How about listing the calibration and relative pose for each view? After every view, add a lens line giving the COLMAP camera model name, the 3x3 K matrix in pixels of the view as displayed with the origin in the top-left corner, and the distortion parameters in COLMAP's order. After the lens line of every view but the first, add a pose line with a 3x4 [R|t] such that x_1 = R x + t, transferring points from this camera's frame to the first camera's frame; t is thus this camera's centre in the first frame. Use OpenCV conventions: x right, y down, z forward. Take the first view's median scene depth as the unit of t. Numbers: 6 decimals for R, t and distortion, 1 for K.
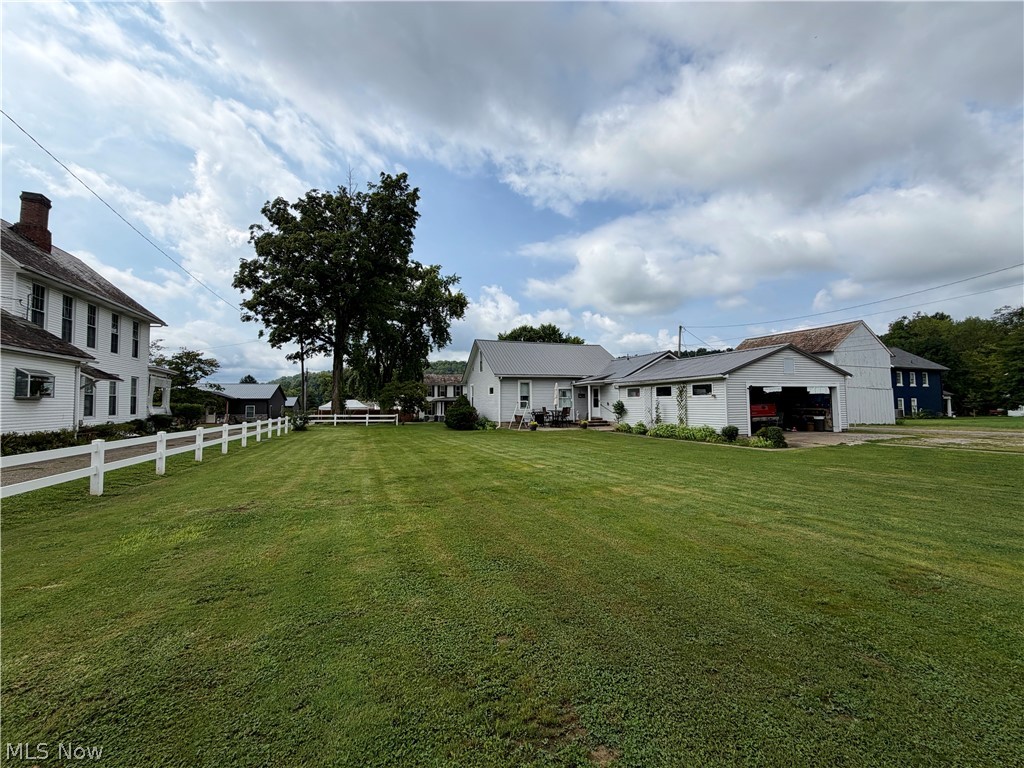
lens RADIAL K [[408.3, 0, 508.9], [0, 408.3, 381.9], [0, 0, 1]] dist [0.000089, -0.000078]
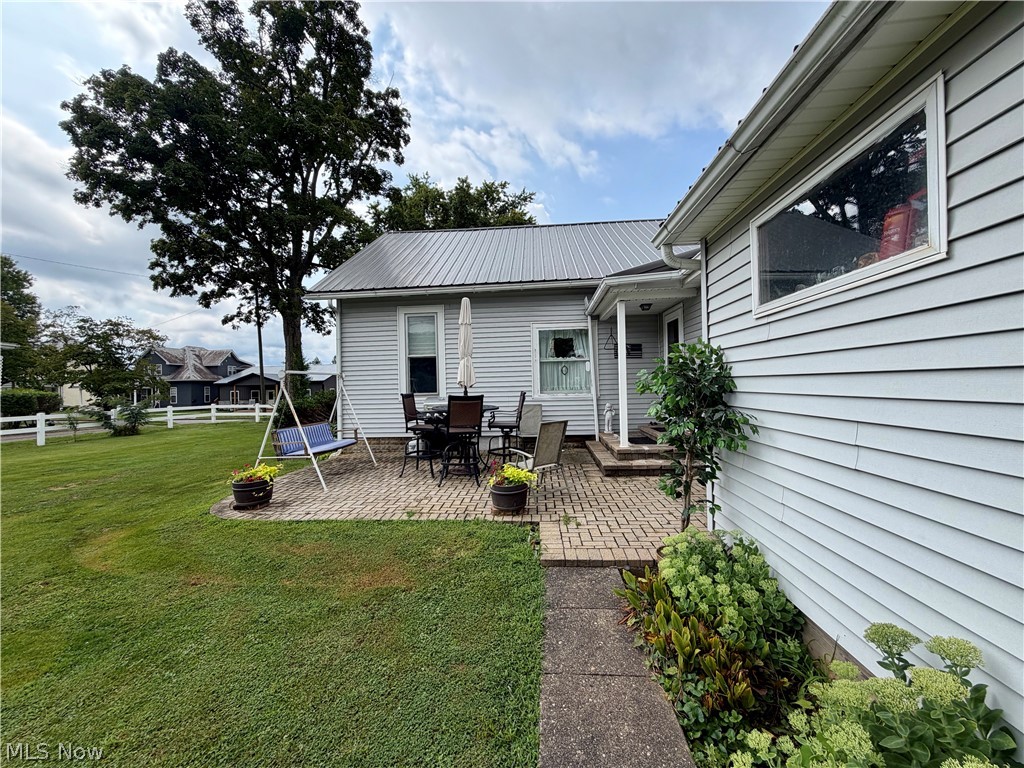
lens RADIAL K [[408.3, 0, 508.9], [0, 408.3, 381.9], [0, 0, 1]] dist [0.000089, -0.000078]
pose [[0.911037, -0.018366, -0.411915, 0.188624], [0.039613, 0.998285, 0.043101, 0.034687], [0.410417, -0.055584, 0.910202, 0.600558]]
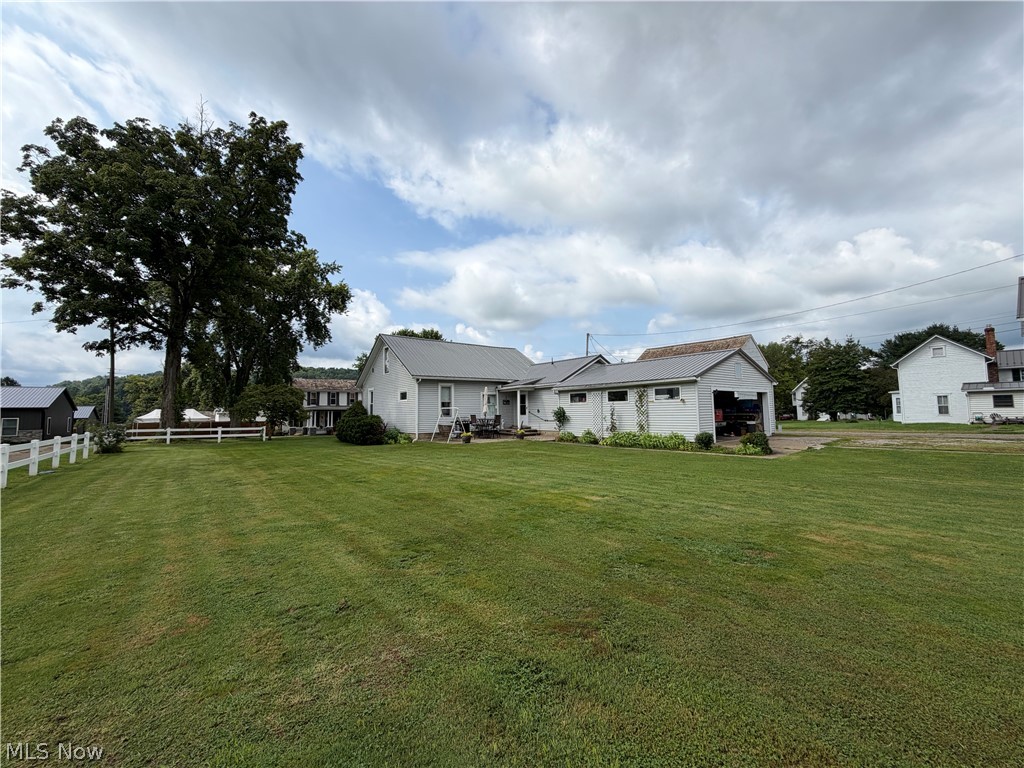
lens RADIAL K [[408.3, 0, 508.9], [0, 408.3, 381.9], [0, 0, 1]] dist [0.000089, -0.000078]
pose [[0.948713, 0.017992, 0.315628, -0.085540], [-0.010222, 0.999603, -0.026256, 0.010853], [-0.315975, 0.021683, 0.948520, 0.126598]]
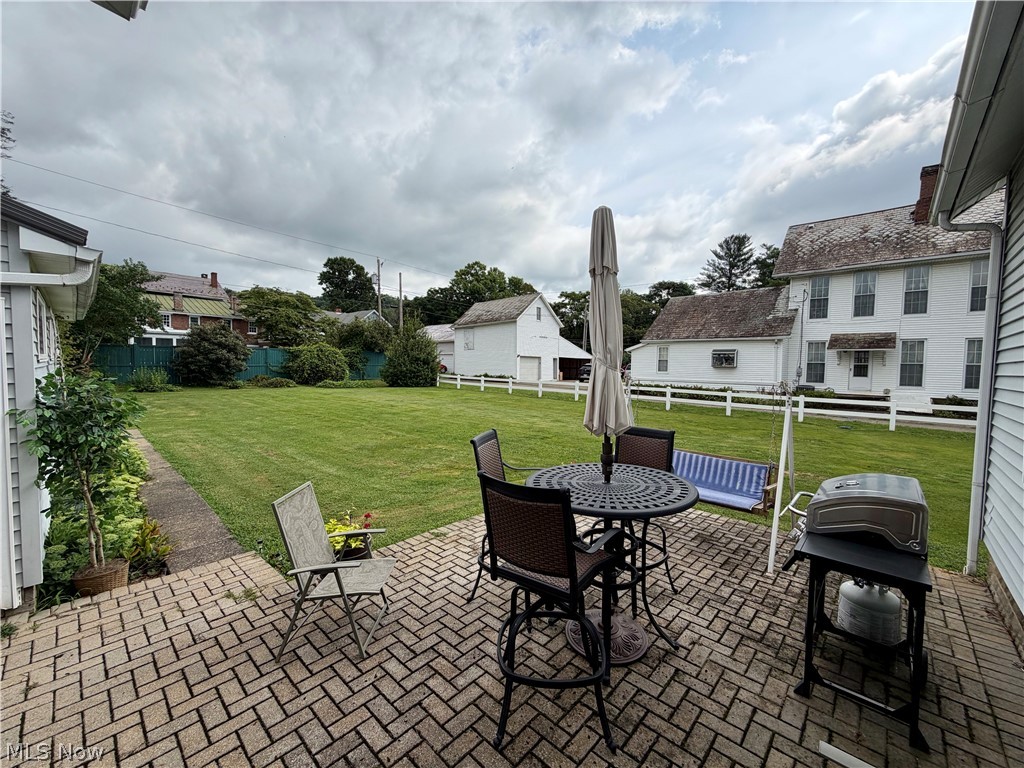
lens RADIAL K [[408.3, 0, 508.9], [0, 408.3, 381.9], [0, 0, 1]] dist [0.000089, -0.000078]
pose [[-0.890985, 0.012203, -0.453869, 0.145035], [0.013377, 0.999910, 0.000625, 0.034657], [0.453836, -0.005514, -0.891068, 0.812603]]
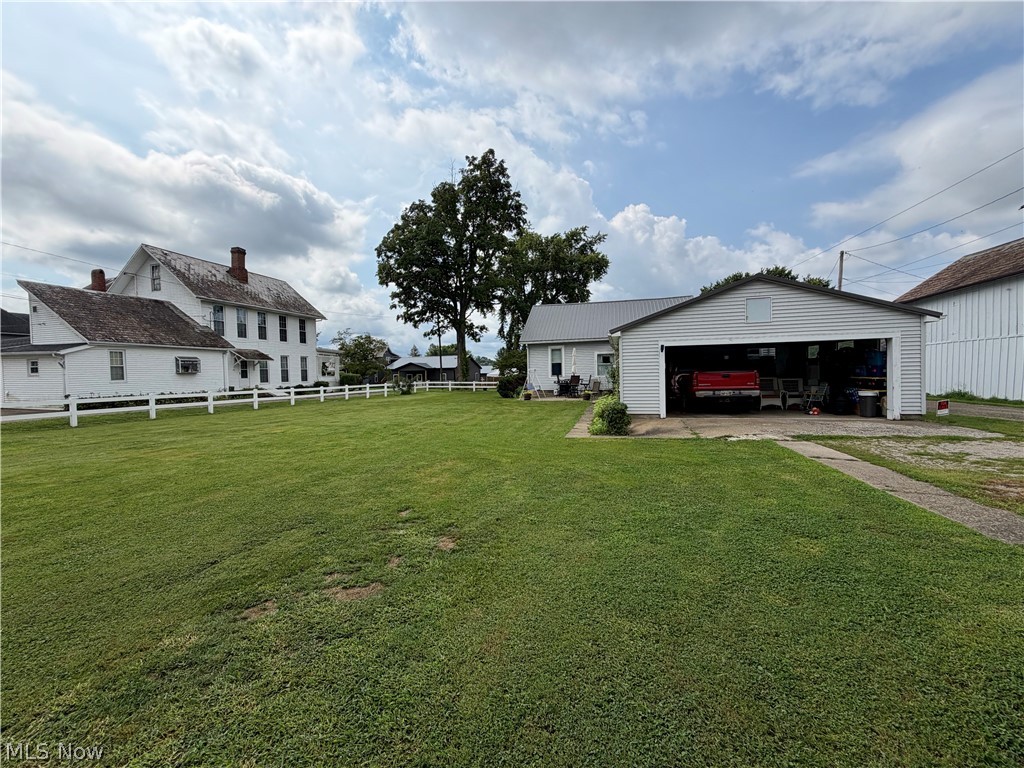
lens RADIAL K [[408.3, 0, 508.9], [0, 408.3, 381.9], [0, 0, 1]] dist [0.000089, -0.000078]
pose [[0.818192, 0.005611, -0.574918, 0.396500], [0.043098, 0.996541, 0.071060, 0.005235], [0.573328, -0.082919, 0.815119, 0.141323]]
